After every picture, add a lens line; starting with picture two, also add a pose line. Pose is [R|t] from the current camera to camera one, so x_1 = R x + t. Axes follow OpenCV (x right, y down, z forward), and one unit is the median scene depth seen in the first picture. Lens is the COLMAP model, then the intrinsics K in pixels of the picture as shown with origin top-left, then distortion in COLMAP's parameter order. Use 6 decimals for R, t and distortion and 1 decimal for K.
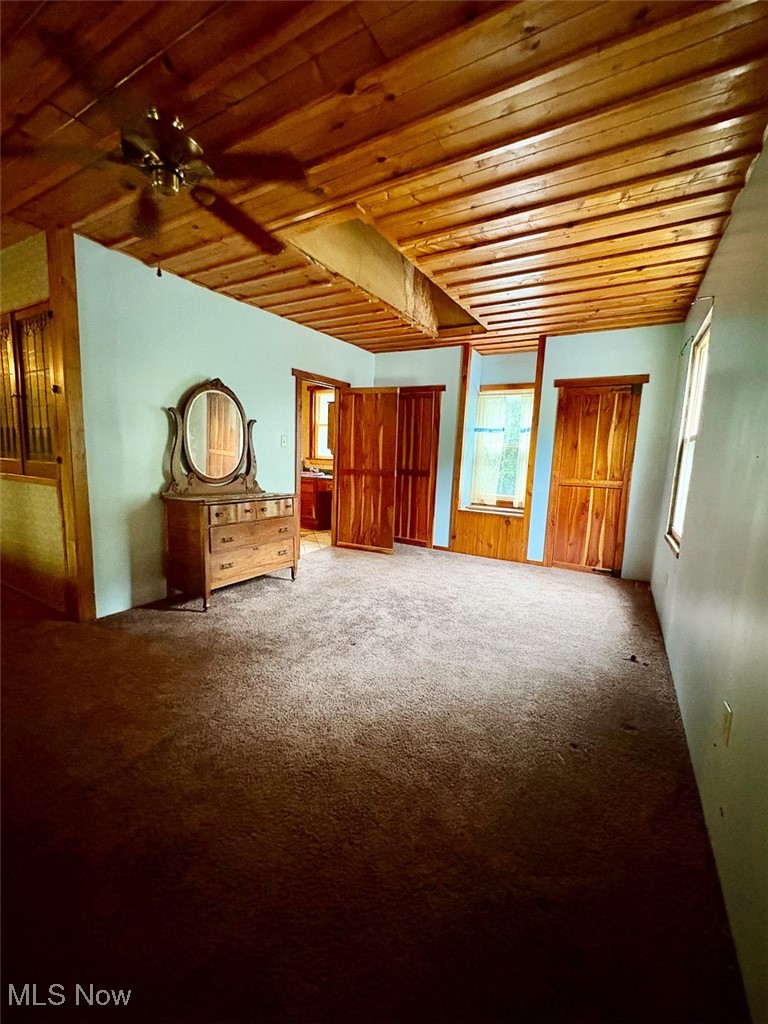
lens RADIAL K [[413.2, 0, 384.3], [0, 413.2, 508.4], [0, 0, 1]] dist [0.008507, -0.000005]
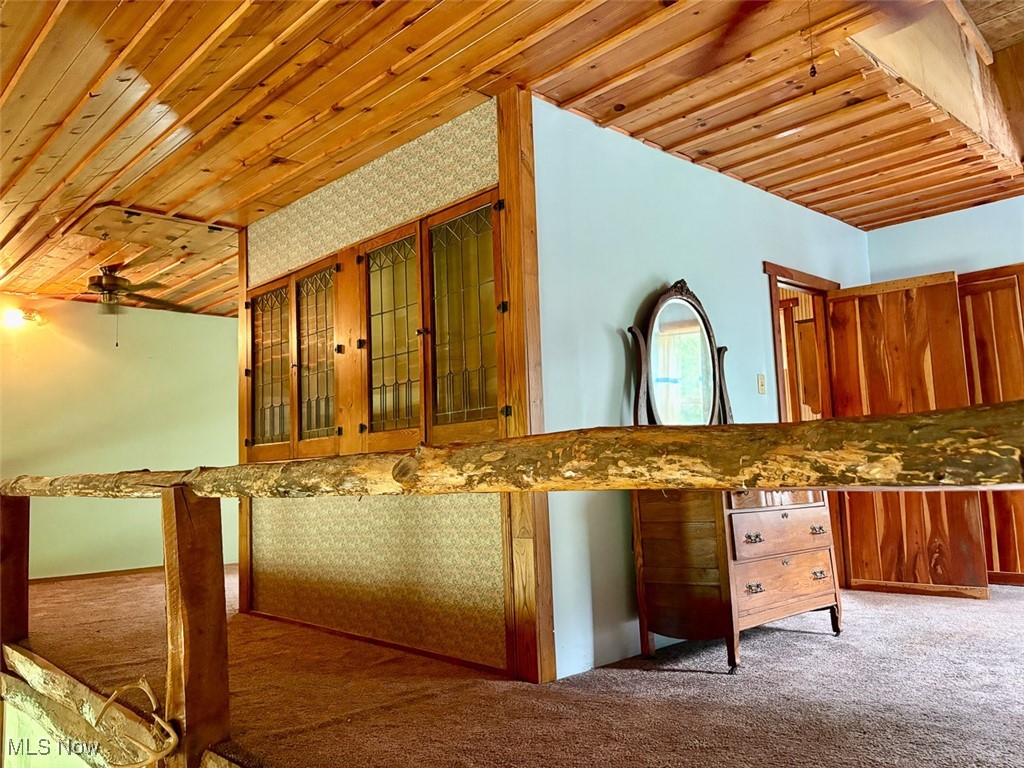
lens RADIAL K [[779.2, 0, 511.9], [0, 779.2, 386.2], [0, 0, 1]] dist [0.027365, 0.004342]
pose [[0.959433, -0.098916, -0.264014, -0.331031], [0.031803, 0.968427, -0.247260, 0.107316], [0.280136, 0.228833, 0.932287, -0.100530]]
